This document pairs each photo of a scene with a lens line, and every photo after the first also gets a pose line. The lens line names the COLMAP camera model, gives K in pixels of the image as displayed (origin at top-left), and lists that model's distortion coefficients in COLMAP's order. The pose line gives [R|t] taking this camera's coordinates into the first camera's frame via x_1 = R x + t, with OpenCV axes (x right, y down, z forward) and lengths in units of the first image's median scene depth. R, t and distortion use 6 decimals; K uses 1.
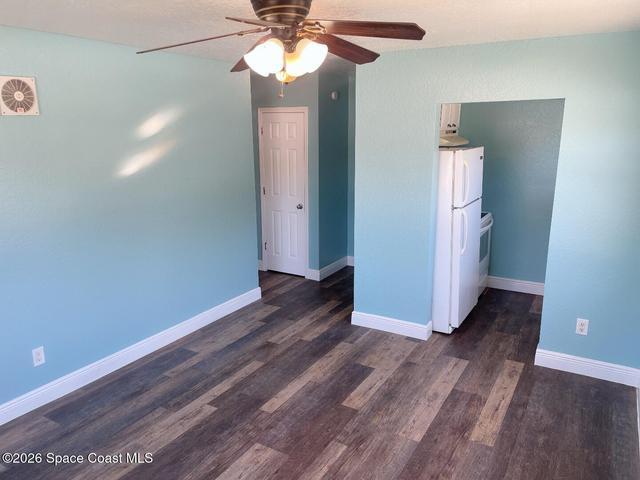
lens RADIAL K [[485.7, 0, 319.0], [0, 485.7, 236.3], [0, 0, 1]] dist [0.098129, -0.125368]
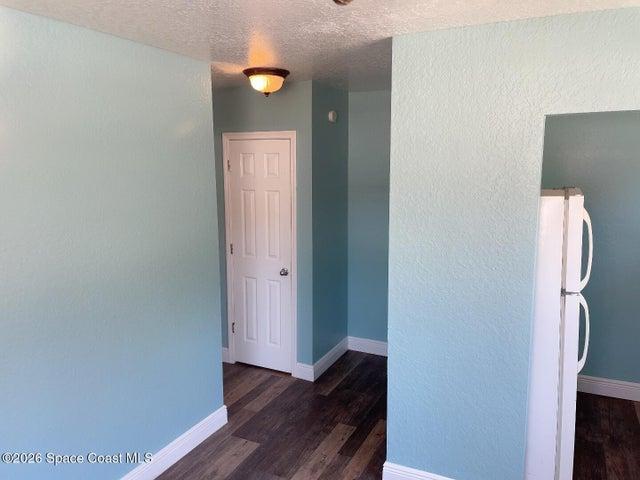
lens RADIAL K [[485.7, 0, 319.0], [0, 485.7, 236.3], [0, 0, 1]] dist [0.098129, -0.125368]
pose [[0.997221, -0.009176, 0.073927, -0.044795], [0.014858, 0.996944, -0.076688, -0.064863], [-0.072998, 0.077574, 0.994311, 0.335455]]
